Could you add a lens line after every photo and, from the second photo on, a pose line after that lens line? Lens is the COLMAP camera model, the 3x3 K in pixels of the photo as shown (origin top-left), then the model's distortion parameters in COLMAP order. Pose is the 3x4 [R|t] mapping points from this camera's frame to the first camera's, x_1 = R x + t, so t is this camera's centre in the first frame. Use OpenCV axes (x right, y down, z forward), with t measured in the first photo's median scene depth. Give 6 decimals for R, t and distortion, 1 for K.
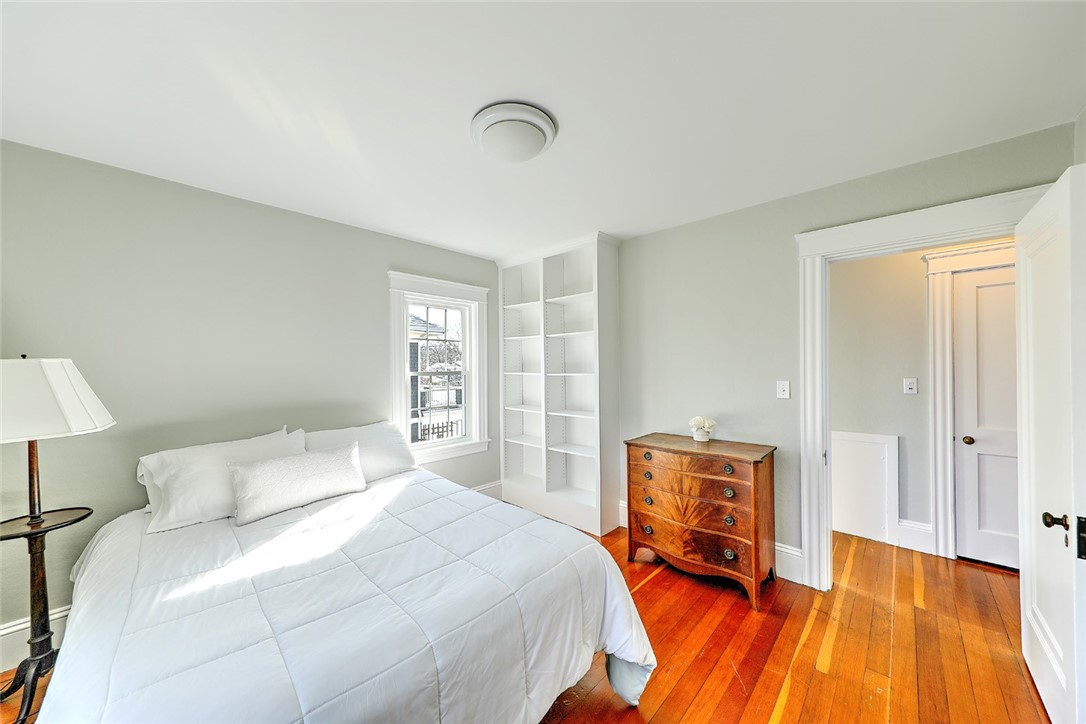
lens RADIAL K [[386.5, 0, 540.5], [0, 386.5, 367.8], [0, 0, 1]] dist [-0.001836, -0.000011]
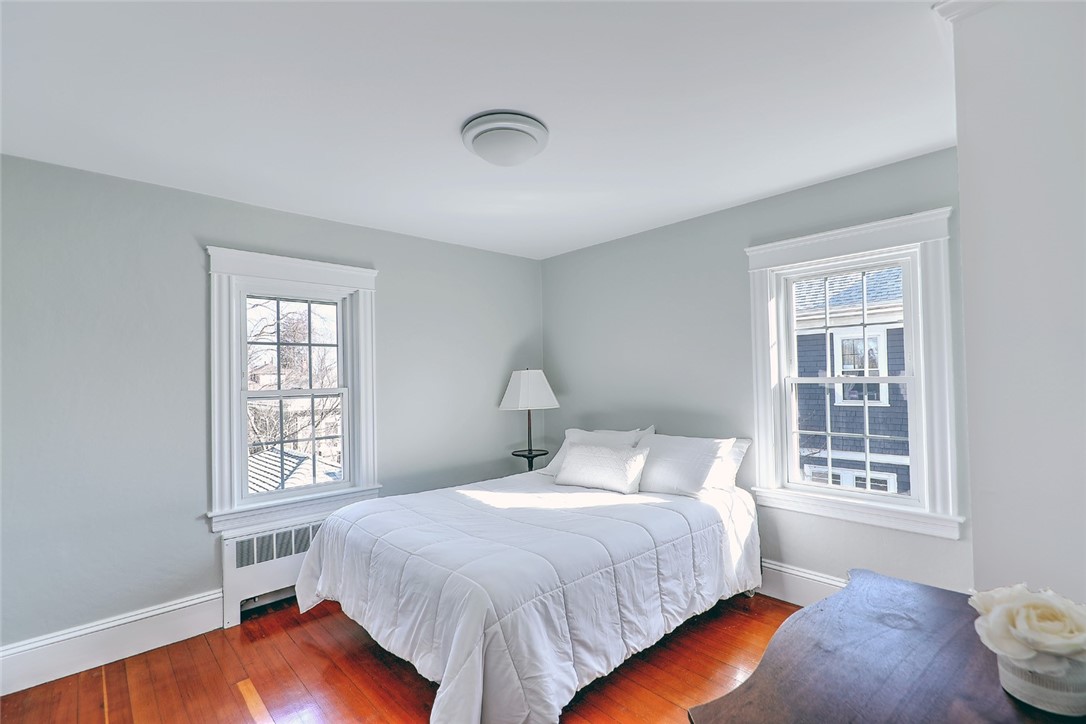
lens RADIAL K [[485.2, 0, 536.2], [0, 485.2, 367.1], [0, 0, 1]] dist [0.010699, -0.005690]
pose [[-0.048903, -0.017313, -0.998653, 0.676976], [0.011260, 0.999777, -0.017884, 0.004058], [0.998740, -0.012119, -0.048697, 0.679811]]
